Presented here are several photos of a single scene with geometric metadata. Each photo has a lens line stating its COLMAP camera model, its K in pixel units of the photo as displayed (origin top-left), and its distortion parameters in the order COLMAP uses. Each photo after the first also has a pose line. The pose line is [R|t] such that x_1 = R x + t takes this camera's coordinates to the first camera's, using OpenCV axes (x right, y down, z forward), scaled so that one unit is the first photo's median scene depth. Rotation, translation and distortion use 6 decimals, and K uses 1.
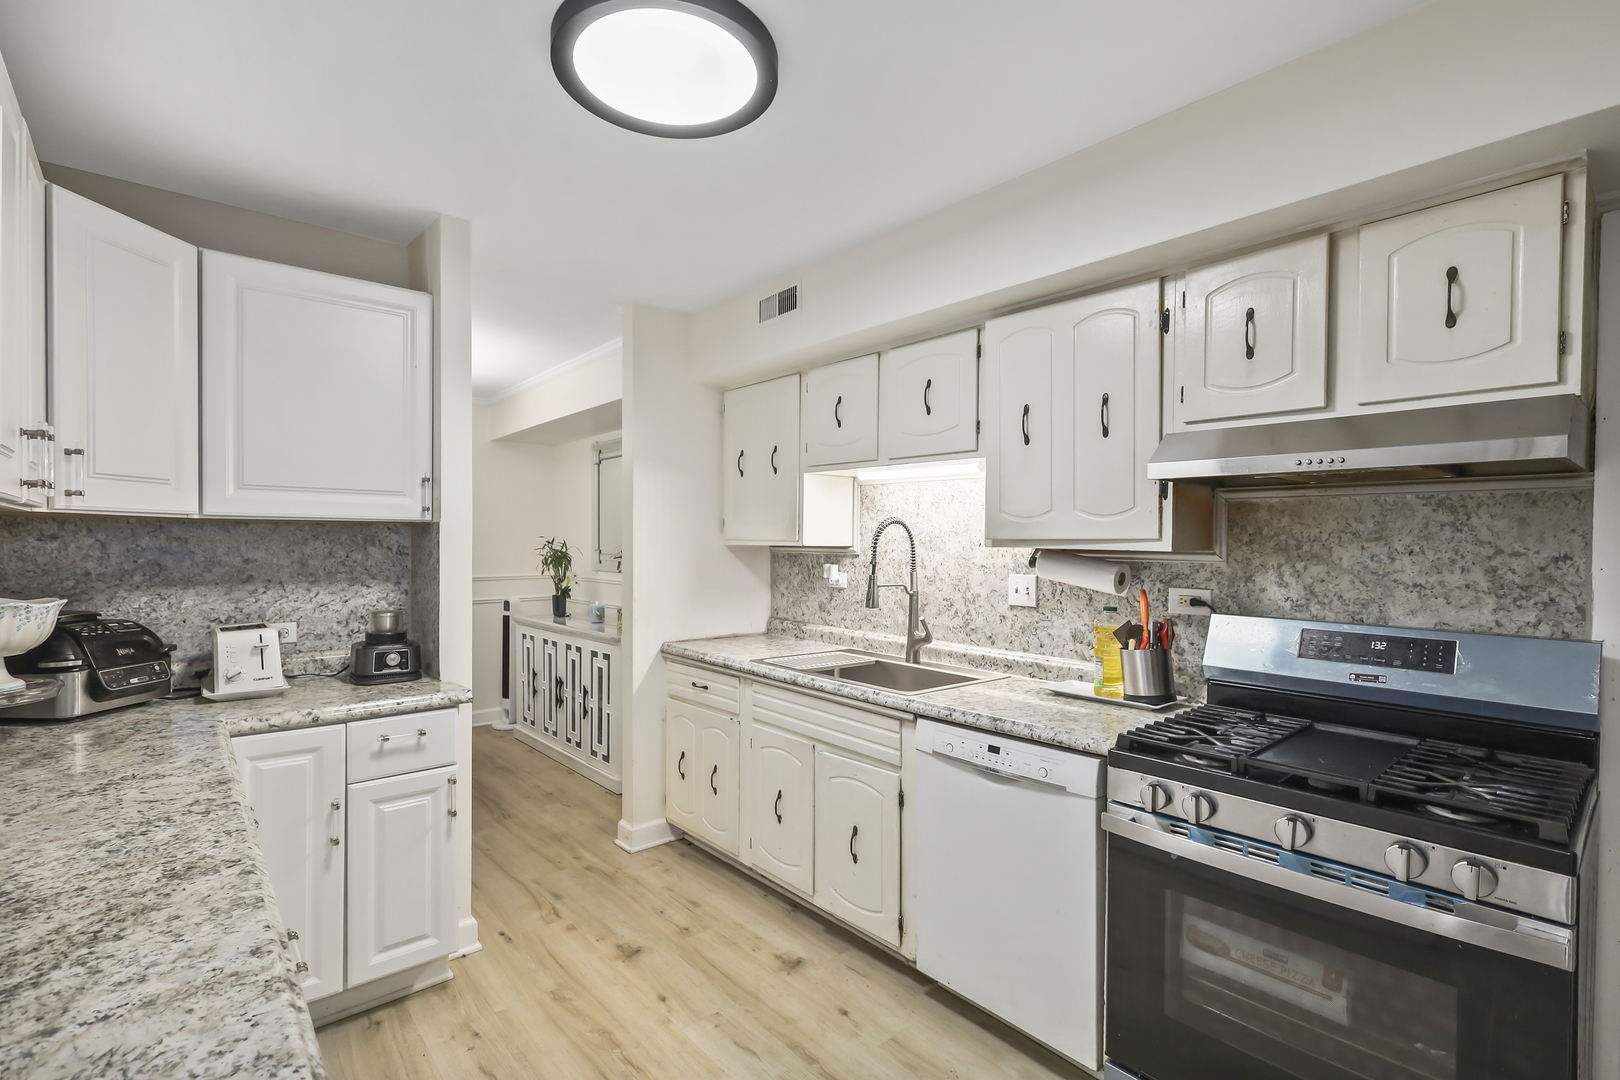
lens RADIAL K [[755.4, 0, 805.8], [0, 755.4, 548.7], [0, 0, 1]] dist [0.000428, 0.000996]
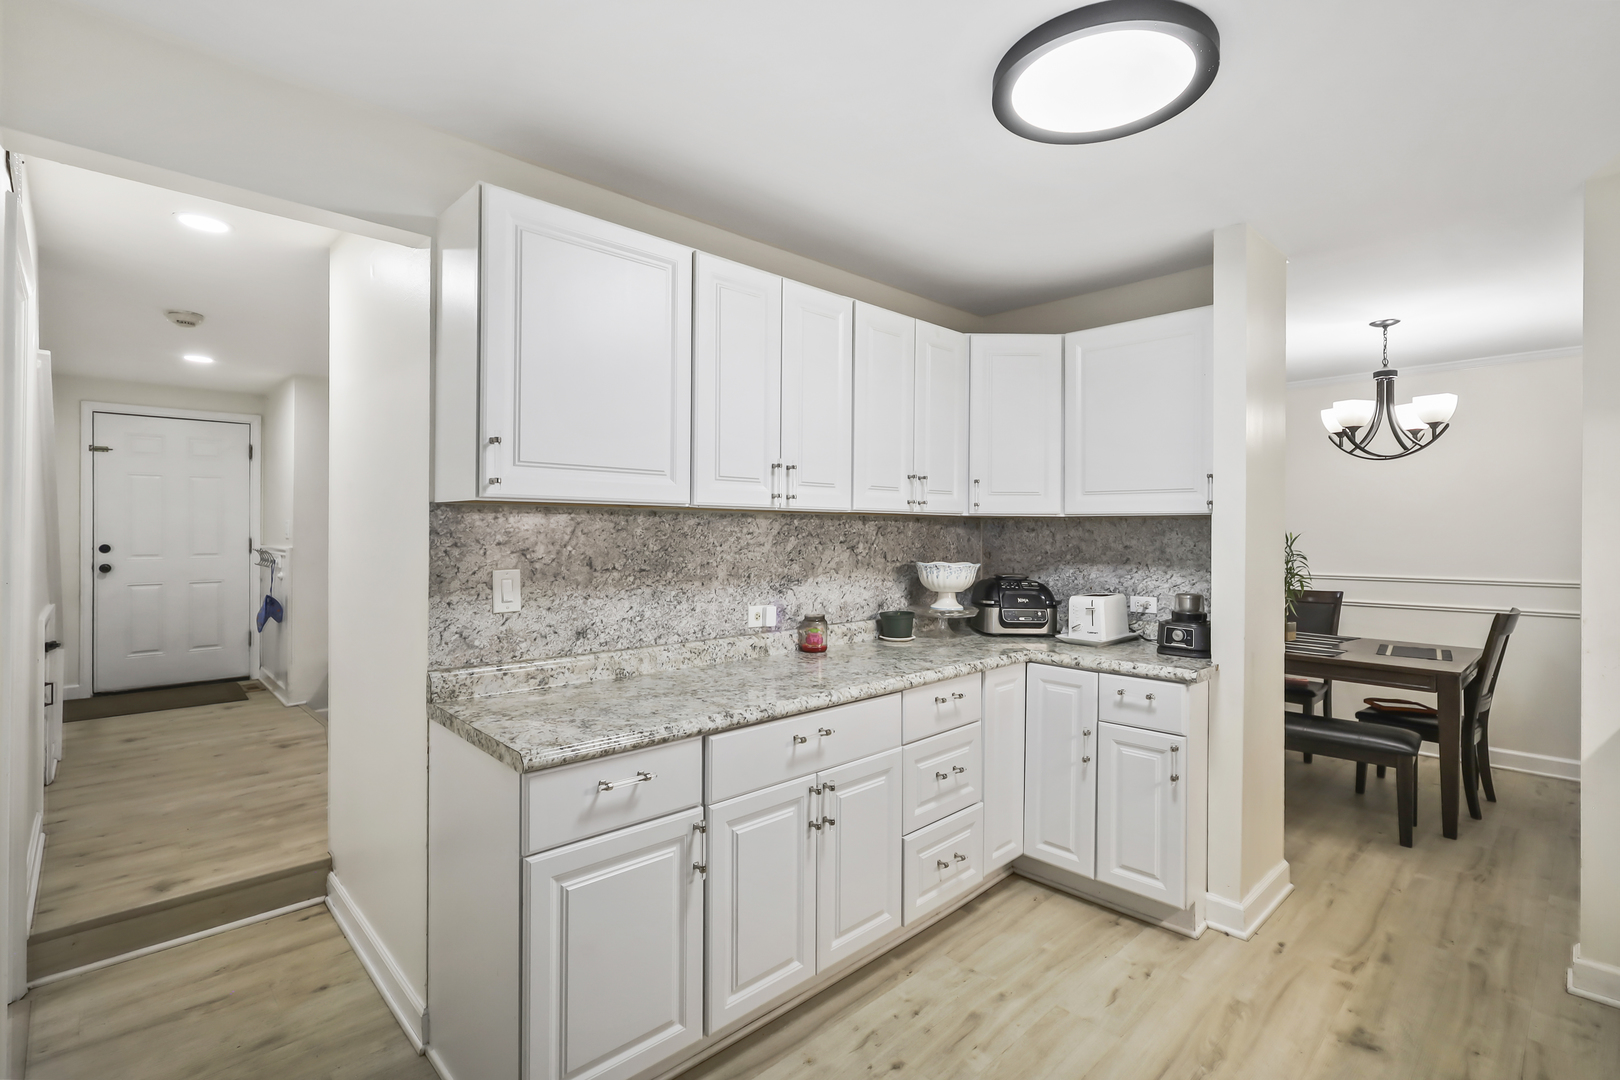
lens RADIAL K [[755.4, 0, 807.3], [0, 755.4, 523.6], [0, 0, 1]] dist [0.000428, 0.000996]
pose [[0.061236, -0.012317, -0.998047, 0.619742], [-0.016663, 0.999772, -0.013361, 0.001575], [0.997984, 0.017448, 0.061017, 0.399850]]
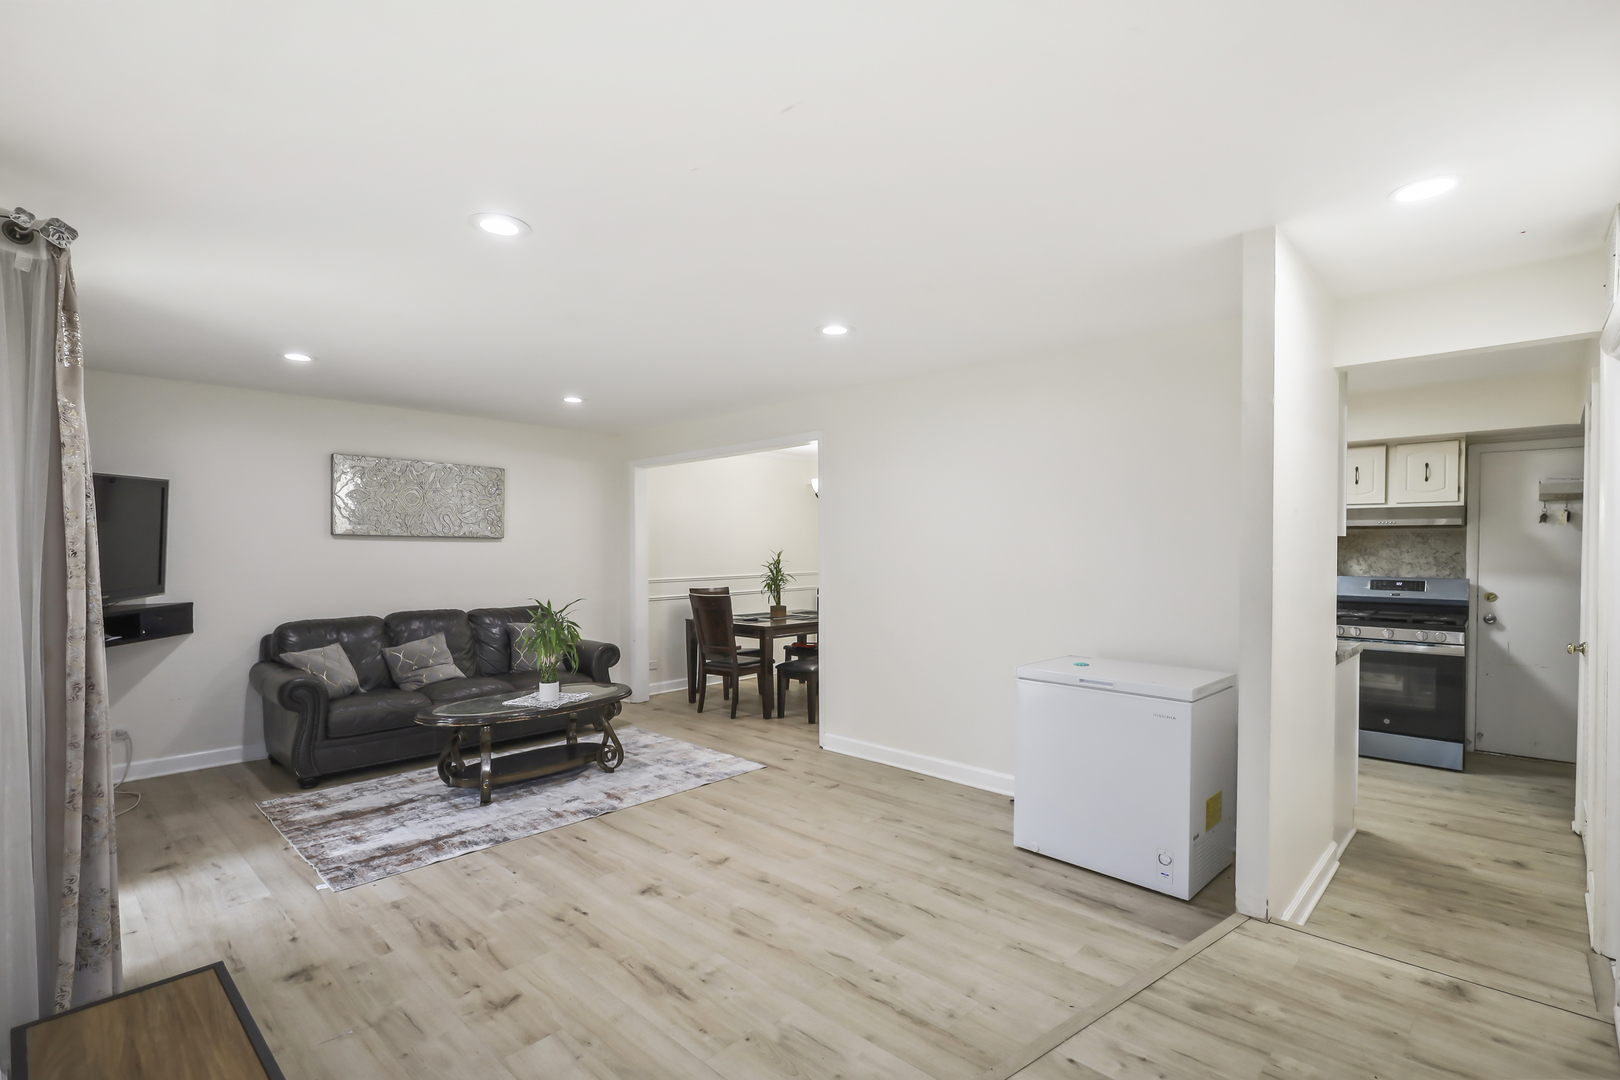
lens RADIAL K [[755.4, 0, 798.3], [0, 755.4, 564.8], [0, 0, 1]] dist [0.000428, 0.000996]
pose [[0.994609, -0.011879, 0.103012, -1.471206], [0.010840, 0.999885, 0.010647, -0.001252], [-0.103126, -0.009473, 0.994623, -1.324212]]
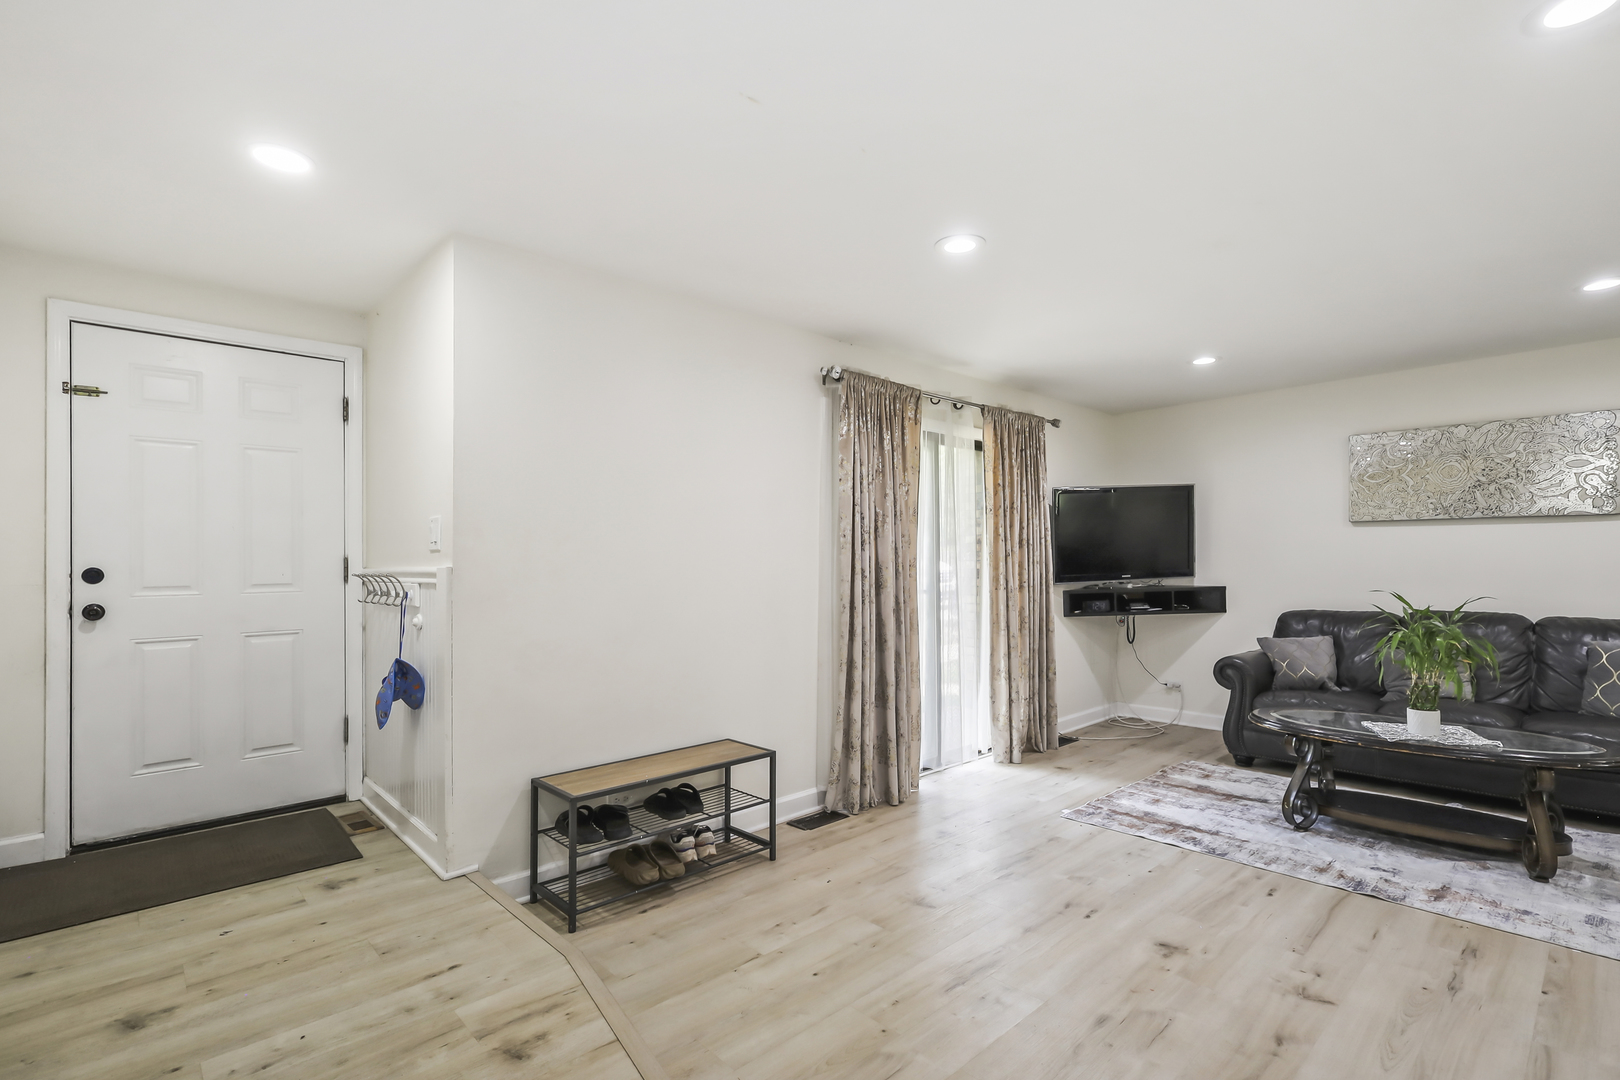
lens RADIAL K [[755.4, 0, 812.4], [0, 755.4, 549.0], [0, 0, 1]] dist [0.000428, 0.000996]
pose [[0.053131, -0.028336, -0.998185, -0.432105], [-0.001687, 0.999593, -0.028466, 0.067696], [0.998586, 0.003196, 0.053061, -0.421000]]
